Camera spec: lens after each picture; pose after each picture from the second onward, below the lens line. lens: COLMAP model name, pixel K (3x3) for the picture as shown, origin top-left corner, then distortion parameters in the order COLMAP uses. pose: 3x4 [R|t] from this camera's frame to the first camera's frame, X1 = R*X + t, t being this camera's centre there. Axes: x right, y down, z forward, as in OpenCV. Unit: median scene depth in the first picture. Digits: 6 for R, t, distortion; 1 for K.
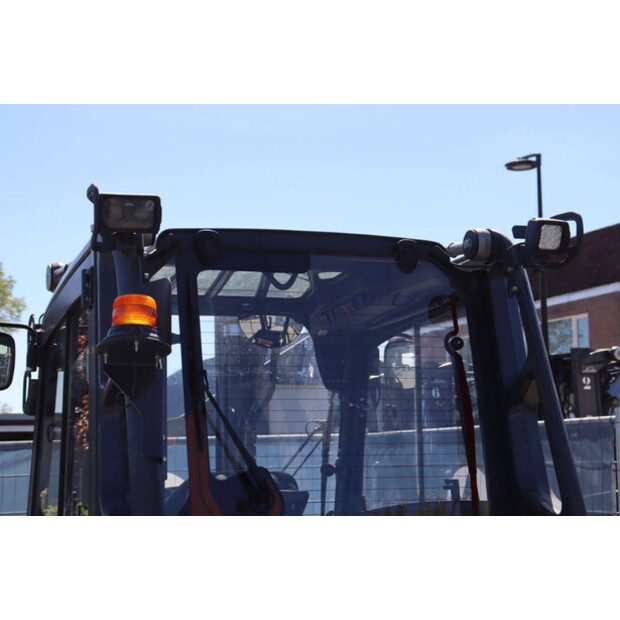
lens RADIAL K [[1150.2, 0, 309.9], [0, 1150.2, 307.5], [0, 0, 1]] dist [0.165088, 0.000000]
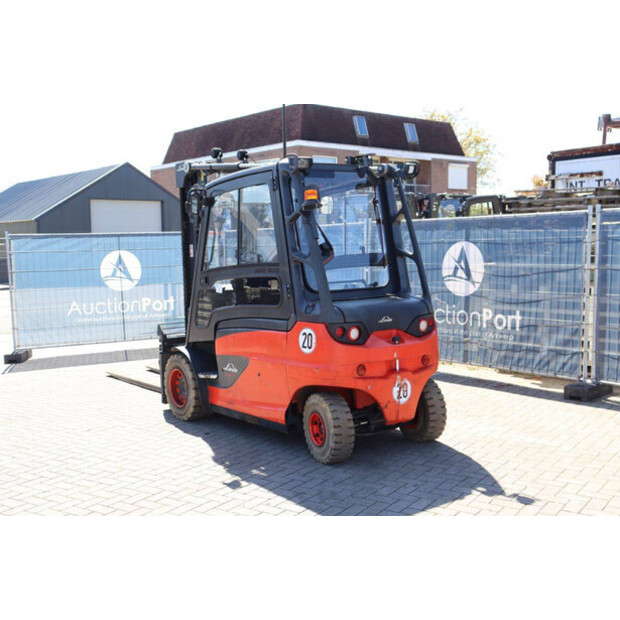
lens RADIAL K [[755.7, 0, 305.6], [0, 755.7, 304.5], [0, 0, 1]] dist [-0.036685, 0.000000]
pose [[0.955410, -0.026264, 0.294111, -0.626642], [-0.035057, 0.978902, 0.201299, -0.095863], [-0.293193, -0.202633, 0.934333, -0.848794]]
